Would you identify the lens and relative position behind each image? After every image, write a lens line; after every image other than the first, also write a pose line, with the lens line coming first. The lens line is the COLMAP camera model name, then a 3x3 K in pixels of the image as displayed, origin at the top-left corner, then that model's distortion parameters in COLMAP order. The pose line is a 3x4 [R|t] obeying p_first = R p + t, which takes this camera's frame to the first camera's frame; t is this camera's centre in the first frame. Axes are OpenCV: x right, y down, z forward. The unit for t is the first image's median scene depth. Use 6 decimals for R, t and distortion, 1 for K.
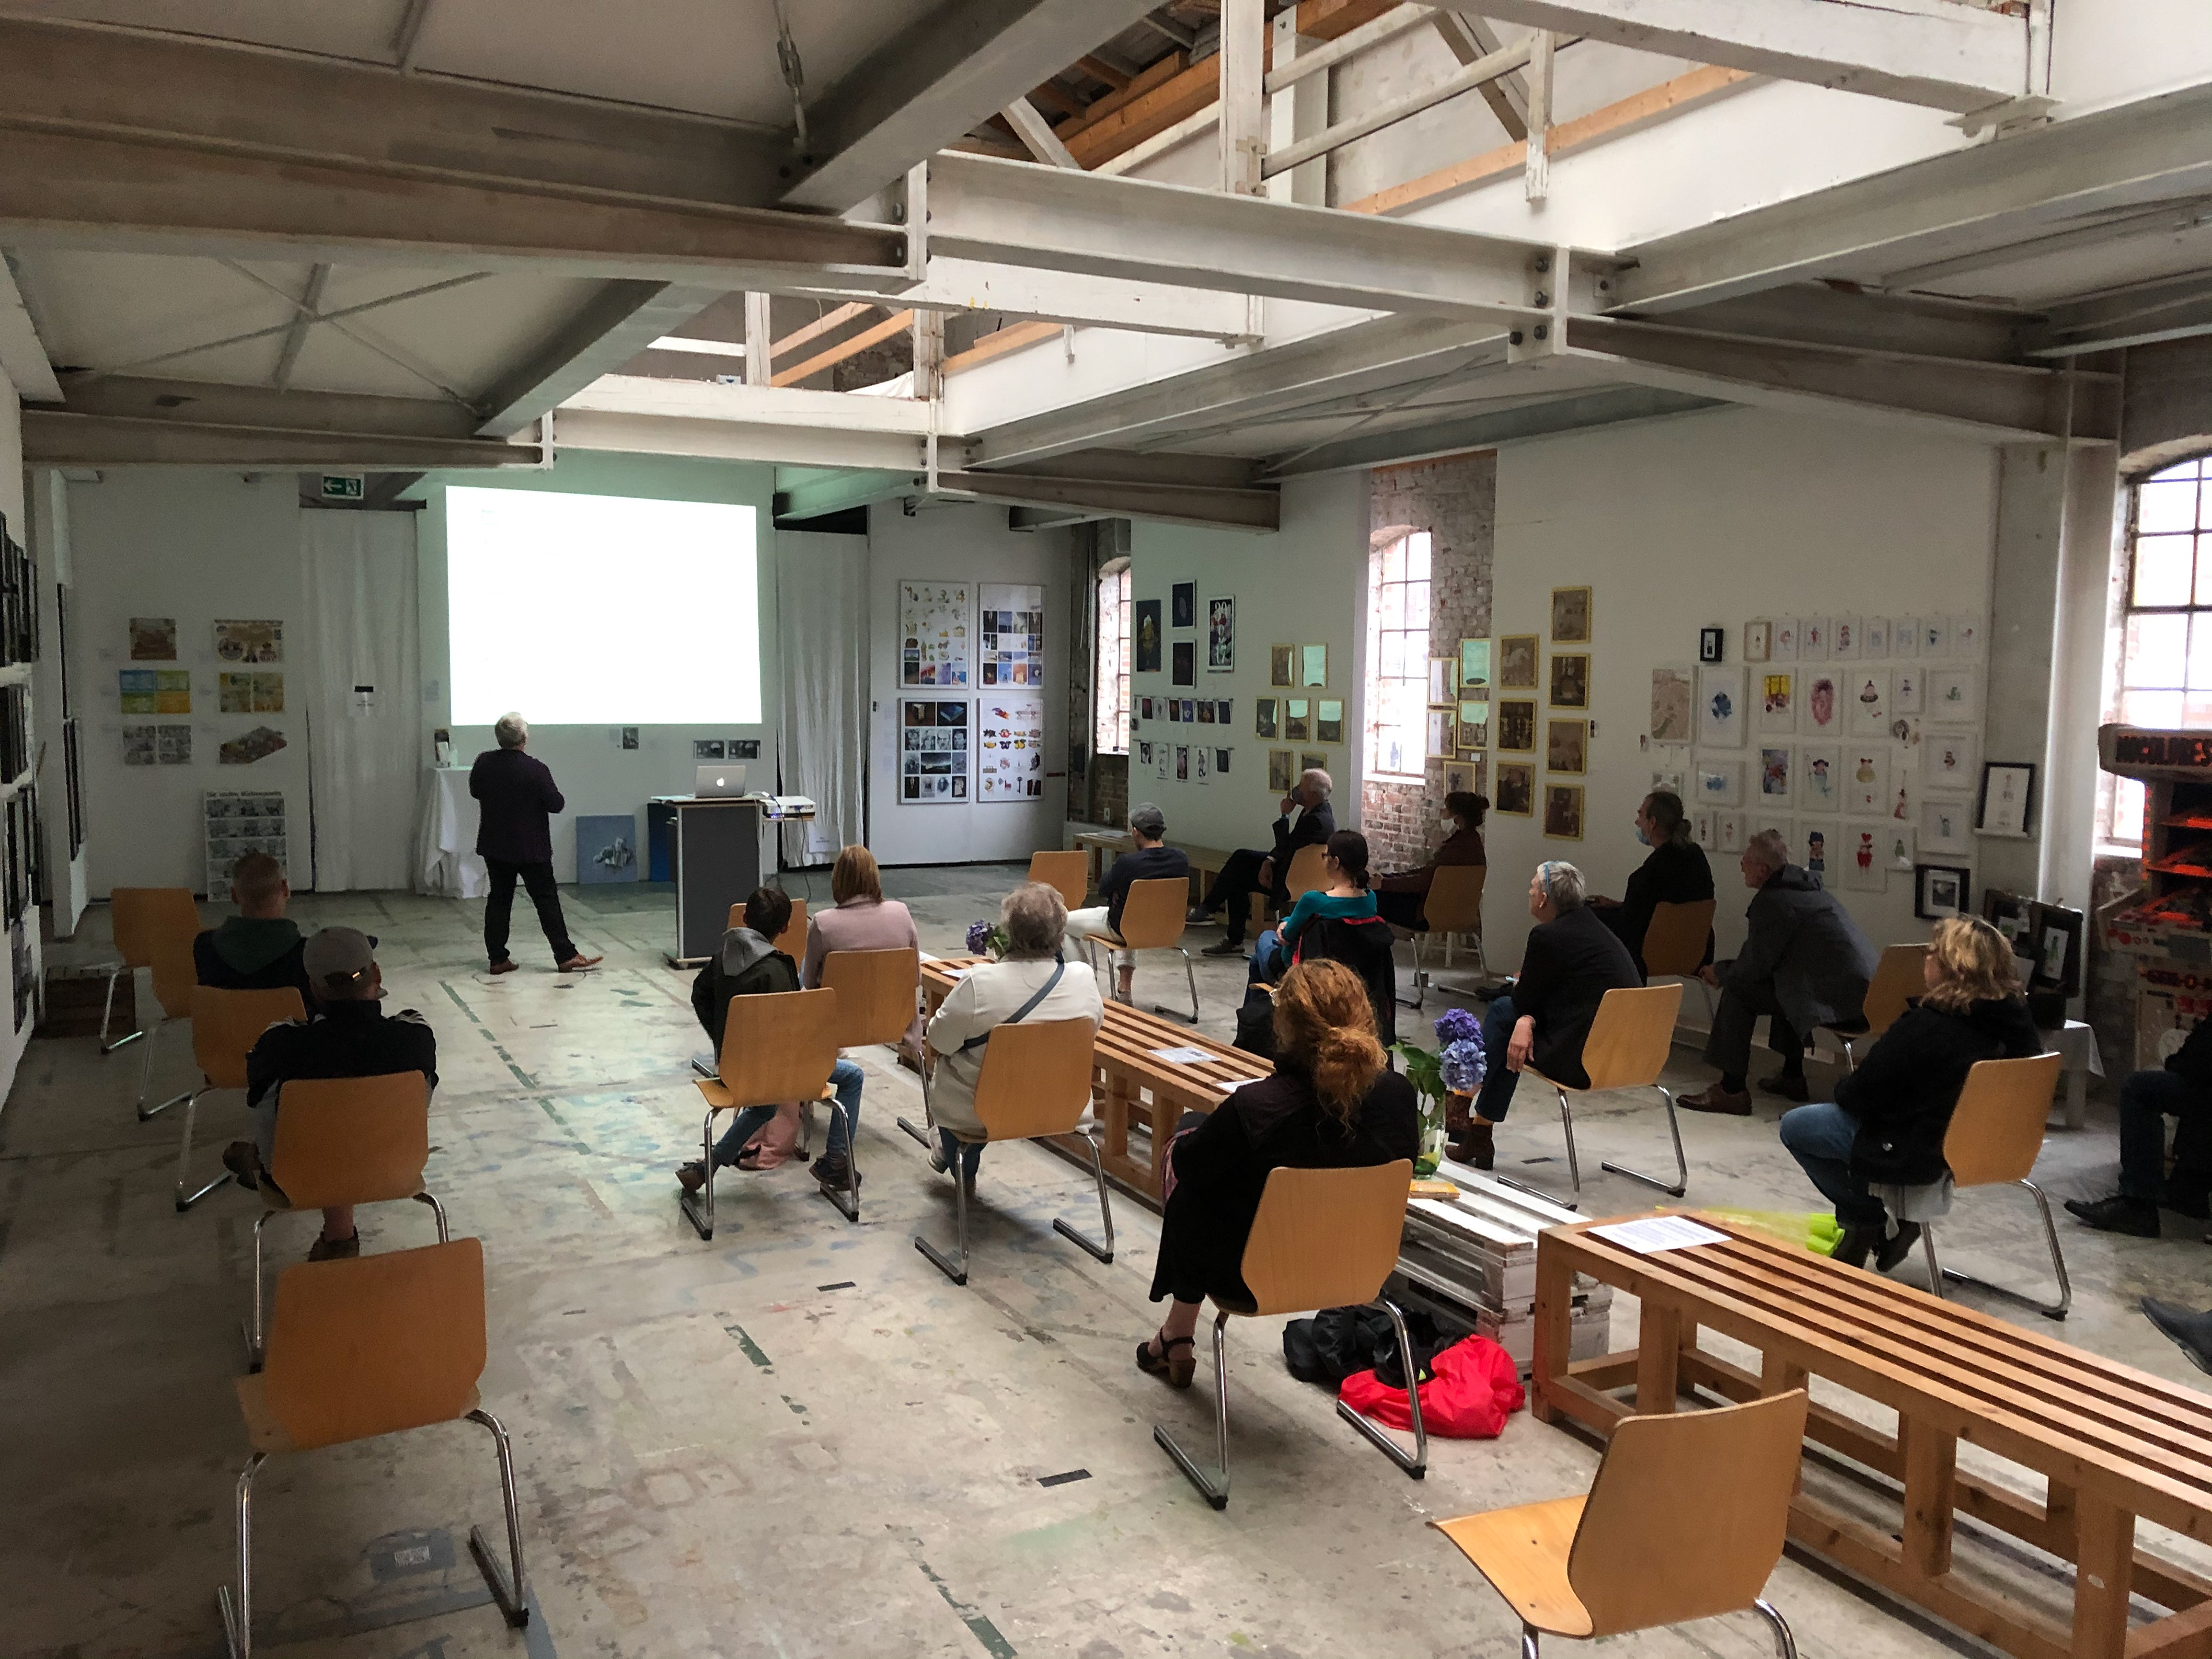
lens RADIAL K [[1802.6, 0, 1100.5], [0, 1802.6, 821.9], [0, 0, 1]] dist [0.030472, -0.019427]
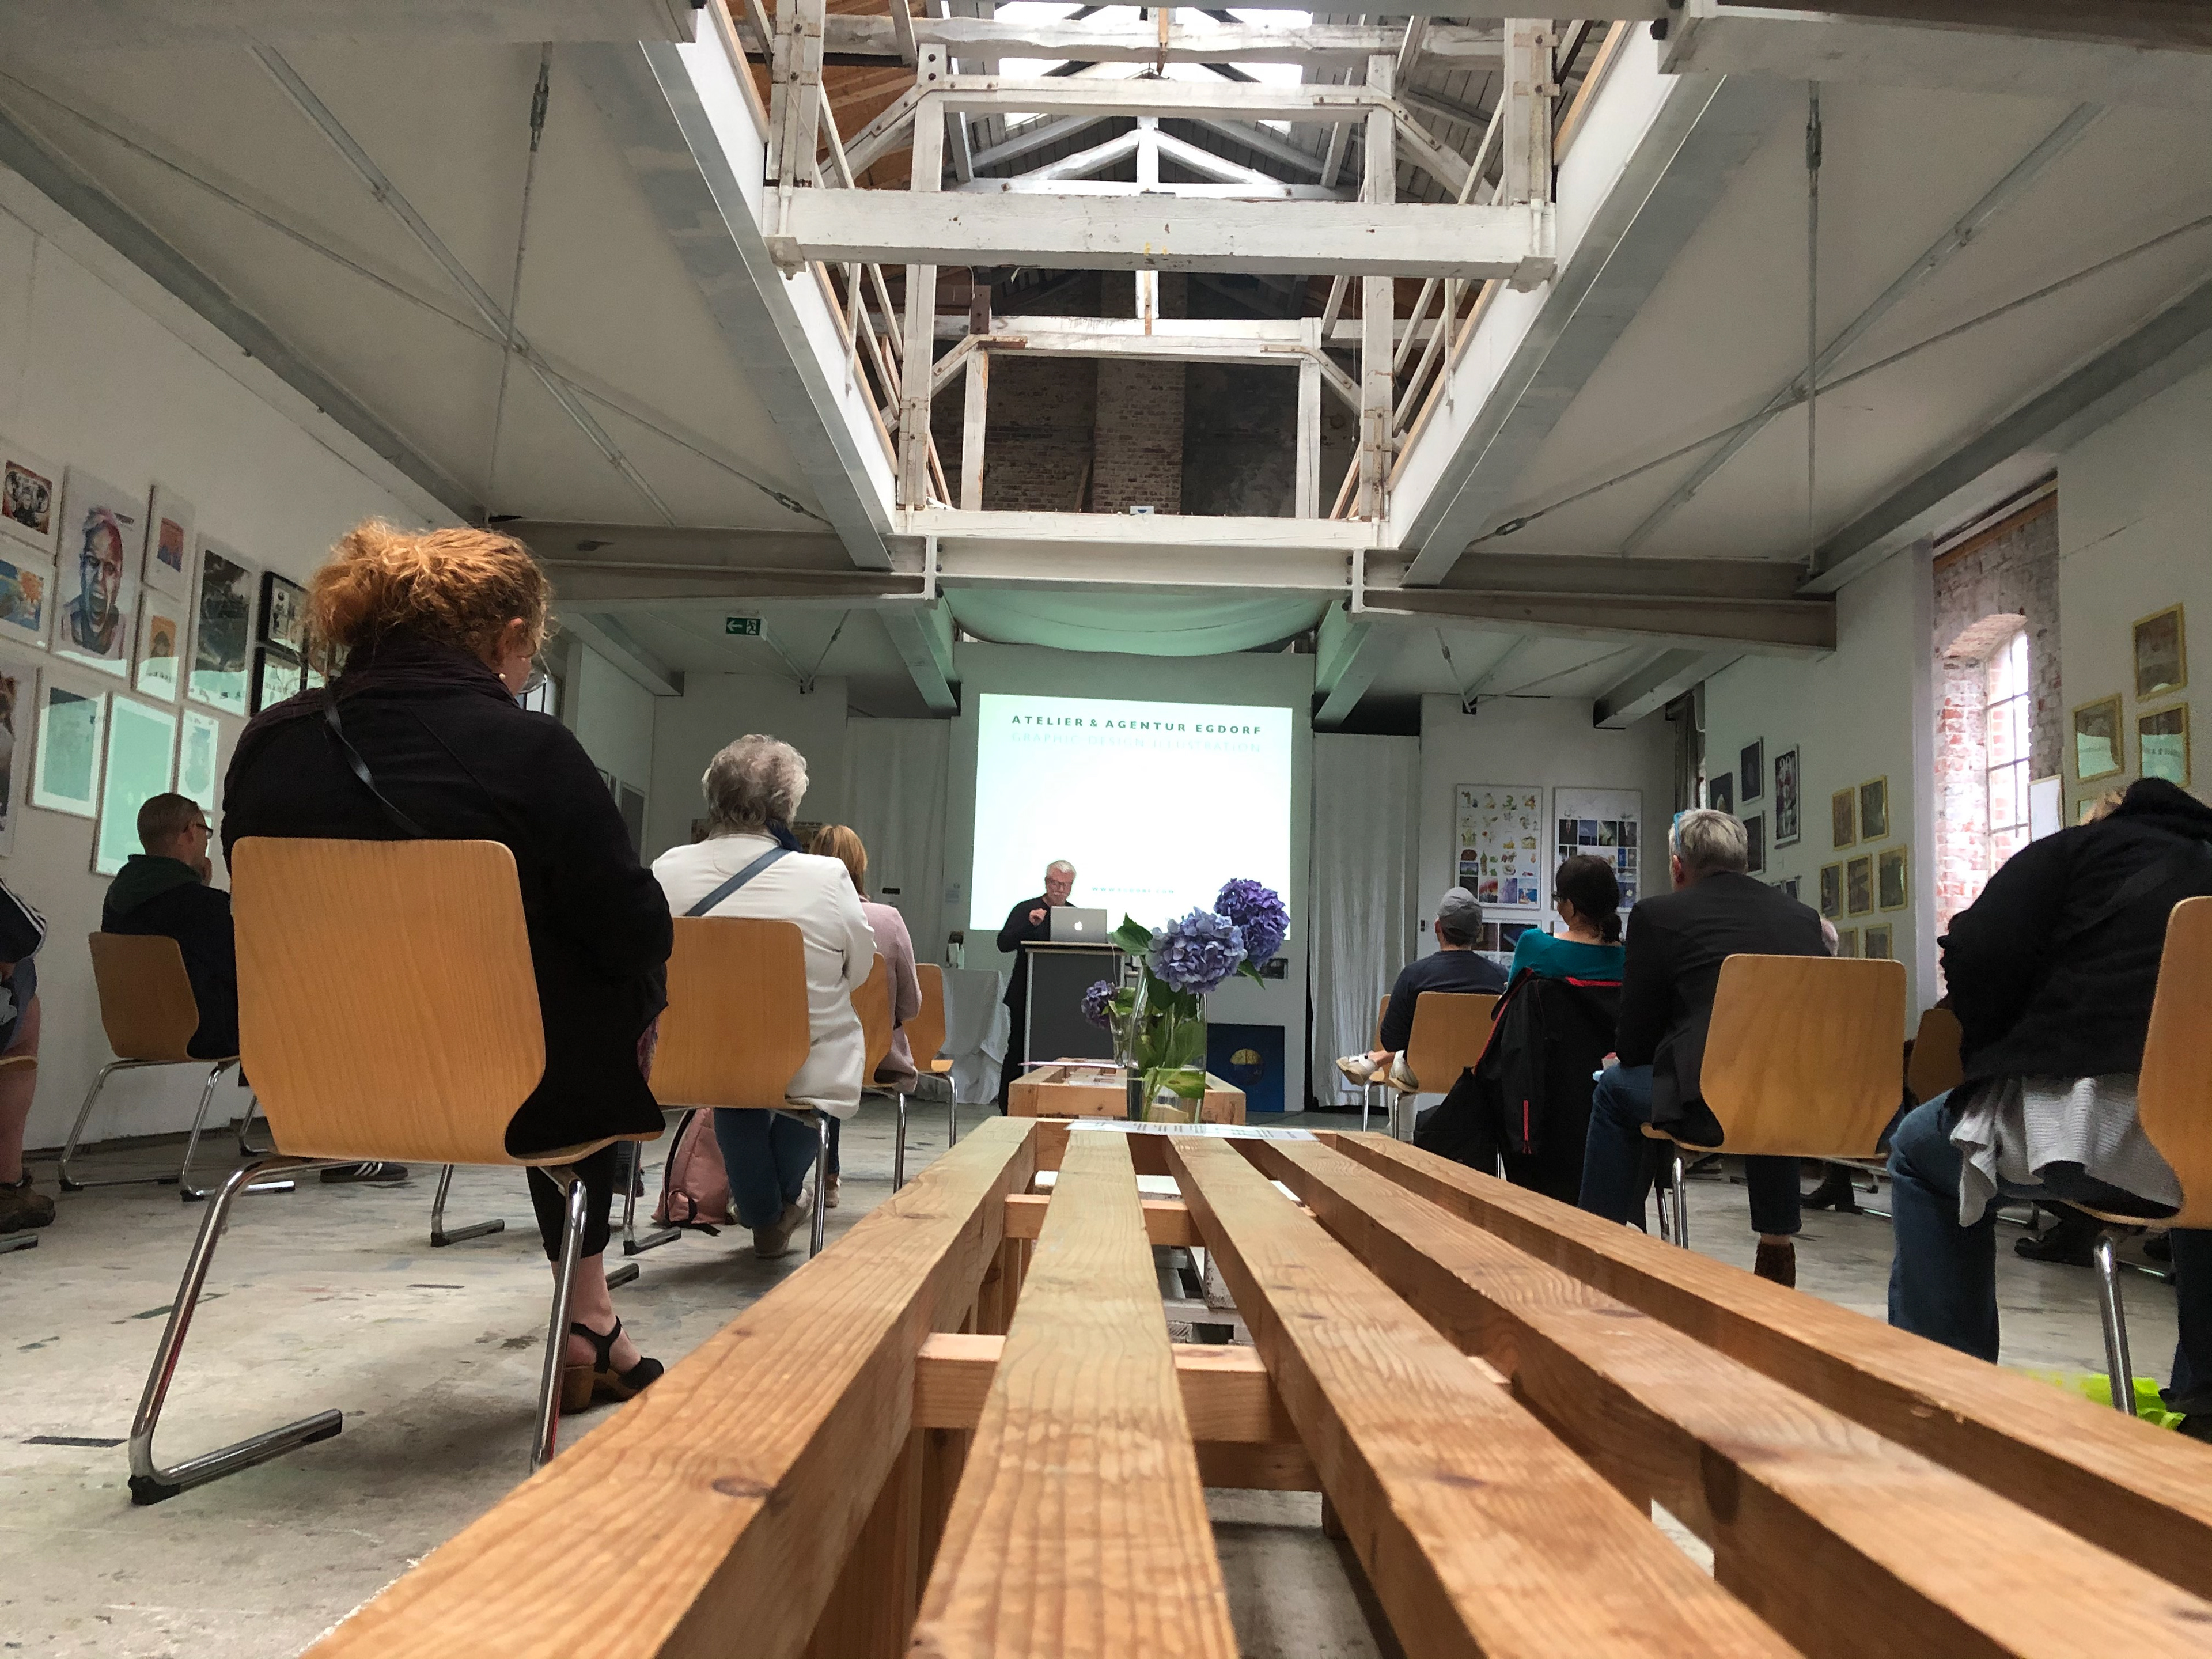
lens RADIAL K [[1802.6, 0, 1084.8], [0, 1802.6, 813.0], [0, 0, 1]] dist [0.030472, -0.019427]
pose [[0.885486, -0.035375, -0.463317, 0.167239], [-0.064249, 0.978199, -0.197479, 0.080970], [0.460203, 0.204633, 0.863909, 0.183282]]
